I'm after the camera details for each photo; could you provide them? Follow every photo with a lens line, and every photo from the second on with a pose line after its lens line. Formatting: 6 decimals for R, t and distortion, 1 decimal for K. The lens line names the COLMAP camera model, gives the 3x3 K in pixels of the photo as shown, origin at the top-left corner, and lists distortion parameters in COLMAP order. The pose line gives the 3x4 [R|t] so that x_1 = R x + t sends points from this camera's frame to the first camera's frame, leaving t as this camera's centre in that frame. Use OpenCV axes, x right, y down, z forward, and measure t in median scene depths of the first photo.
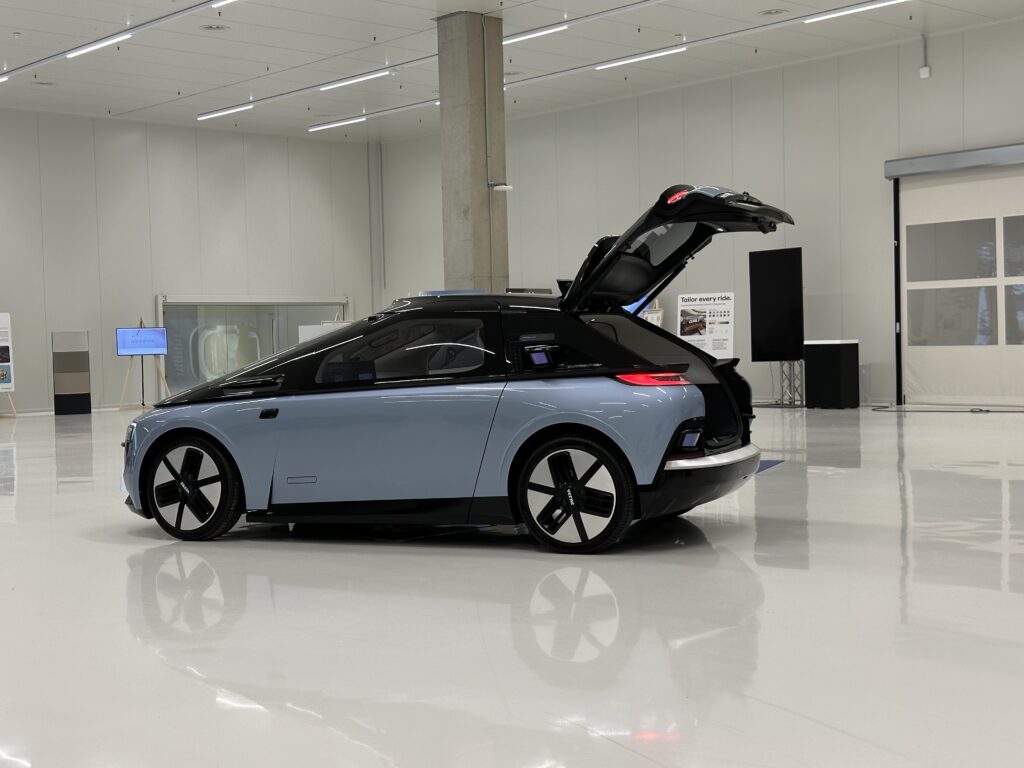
lens RADIAL K [[1403.2, 0, 512.0], [0, 1403.2, 384.0], [0, 0, 1]] dist [0.083926, 0.024484]
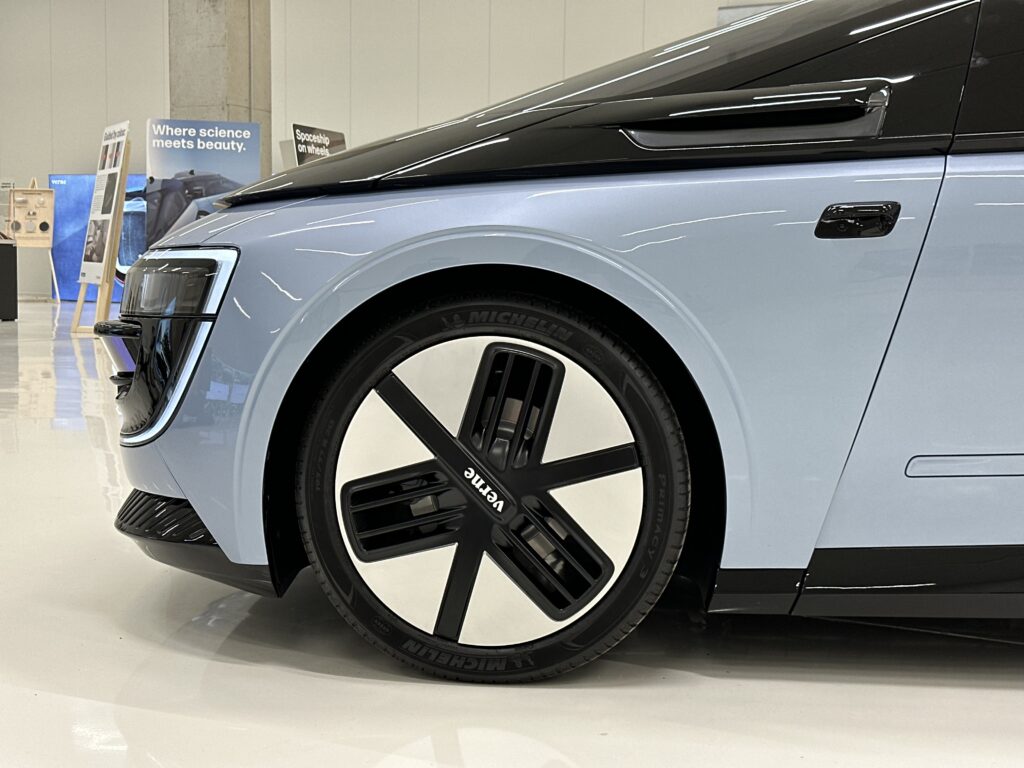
lens RADIAL K [[1403.2, 0, 512.0], [0, 1403.2, 384.0], [0, 0, 1]] dist [0.083926, 0.024484]
pose [[0.932066, 0.009589, 0.362163, -0.324059], [-0.030136, 0.998237, 0.051129, 0.039642], [-0.361034, -0.058569, 0.930712, 0.751361]]
